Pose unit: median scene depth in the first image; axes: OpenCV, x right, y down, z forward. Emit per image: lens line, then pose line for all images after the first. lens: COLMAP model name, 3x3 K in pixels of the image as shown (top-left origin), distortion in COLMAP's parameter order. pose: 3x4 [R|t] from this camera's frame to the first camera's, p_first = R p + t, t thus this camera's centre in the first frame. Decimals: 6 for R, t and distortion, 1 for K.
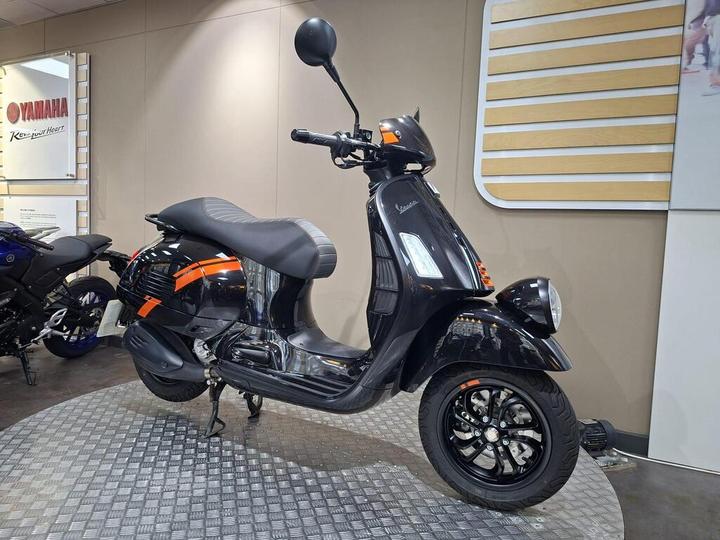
lens RADIAL K [[529.6, 0, 376.0], [0, 529.6, 268.4], [0, 0, 1]] dist [0.082663, -0.084083]
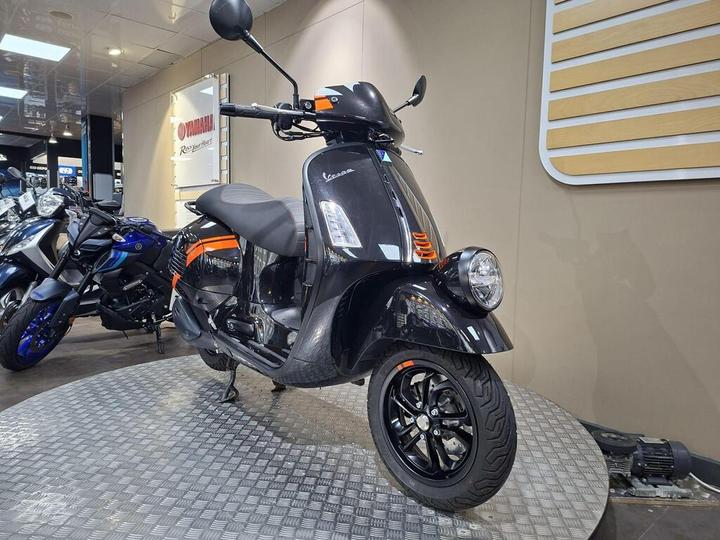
lens RADIAL K [[533.3, 0, 360.0], [0, 533.3, 270.0], [0, 0, 1]] dist [0.095640, -0.122761]
pose [[0.925127, 0.012410, -0.379455, 0.431055], [-0.015100, 0.999878, -0.004115, 0.055223], [0.379358, 0.009536, 0.925201, 0.109231]]
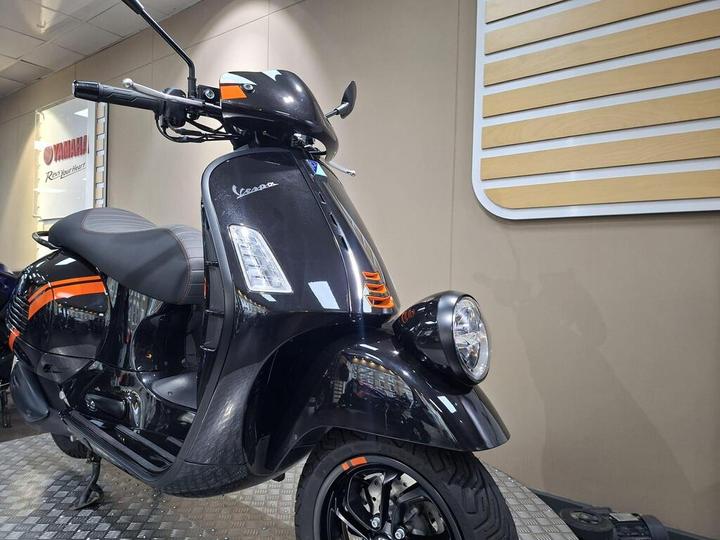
lens RADIAL K [[533.3, 0, 360.0], [0, 533.3, 270.0], [0, 0, 1]] dist [0.095640, -0.122761]
pose [[0.980595, -0.016221, -0.195371, 0.298275], [0.000550, 0.996795, -0.080001, 0.037604], [0.196043, 0.078341, 0.977461, 0.337822]]
